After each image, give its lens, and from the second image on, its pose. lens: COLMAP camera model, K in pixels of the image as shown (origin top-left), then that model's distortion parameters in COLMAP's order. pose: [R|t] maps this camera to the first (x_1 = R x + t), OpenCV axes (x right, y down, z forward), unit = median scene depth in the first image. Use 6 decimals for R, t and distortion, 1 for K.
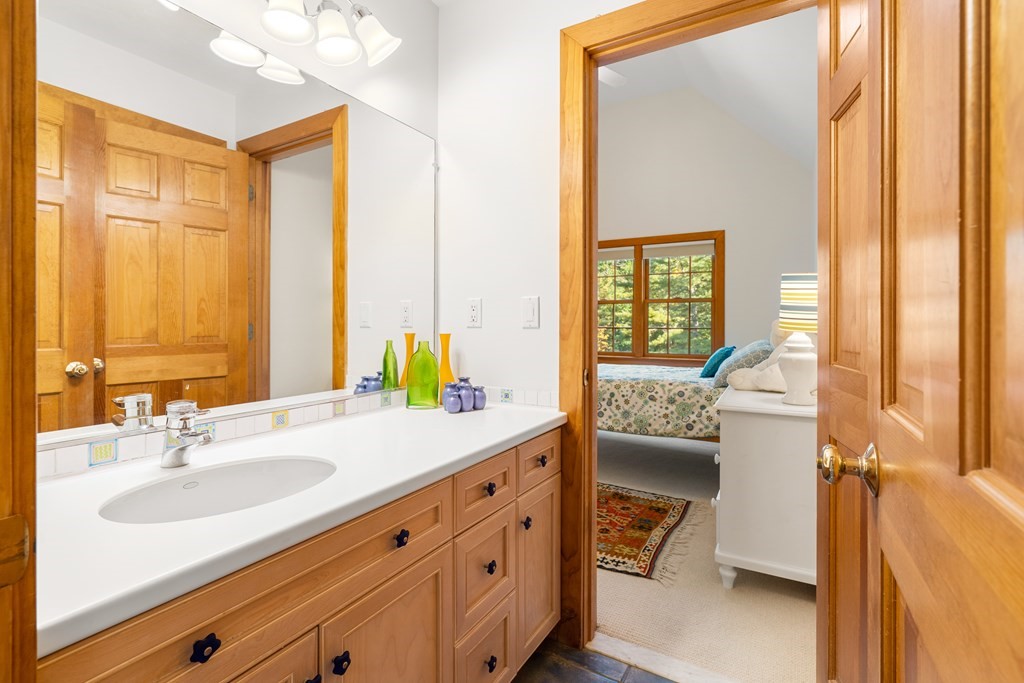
lens RADIAL K [[470.3, 0, 507.4], [0, 470.3, 330.7], [0, 0, 1]] dist [-0.003713, -0.000047]
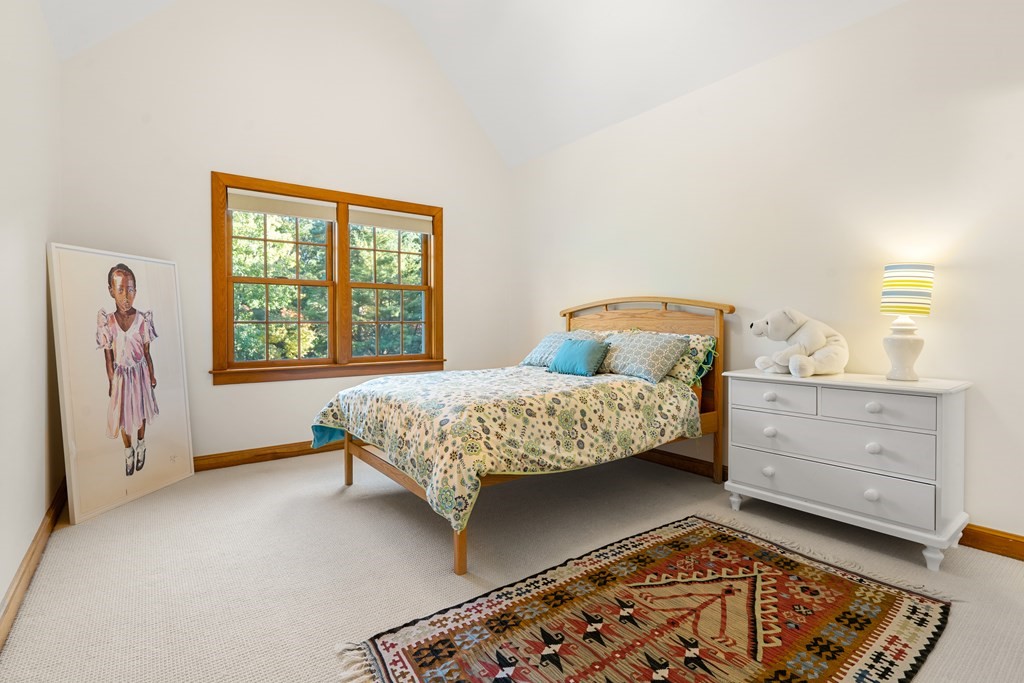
lens RADIAL K [[470.3, 0, 507.4], [0, 470.3, 330.7], [0, 0, 1]] dist [-0.003713, -0.000047]
pose [[0.359871, -0.010728, 0.932941, -0.525187], [0.000508, 0.999936, 0.011303, 0.006923], [-0.933002, -0.003594, 0.359853, 0.958102]]
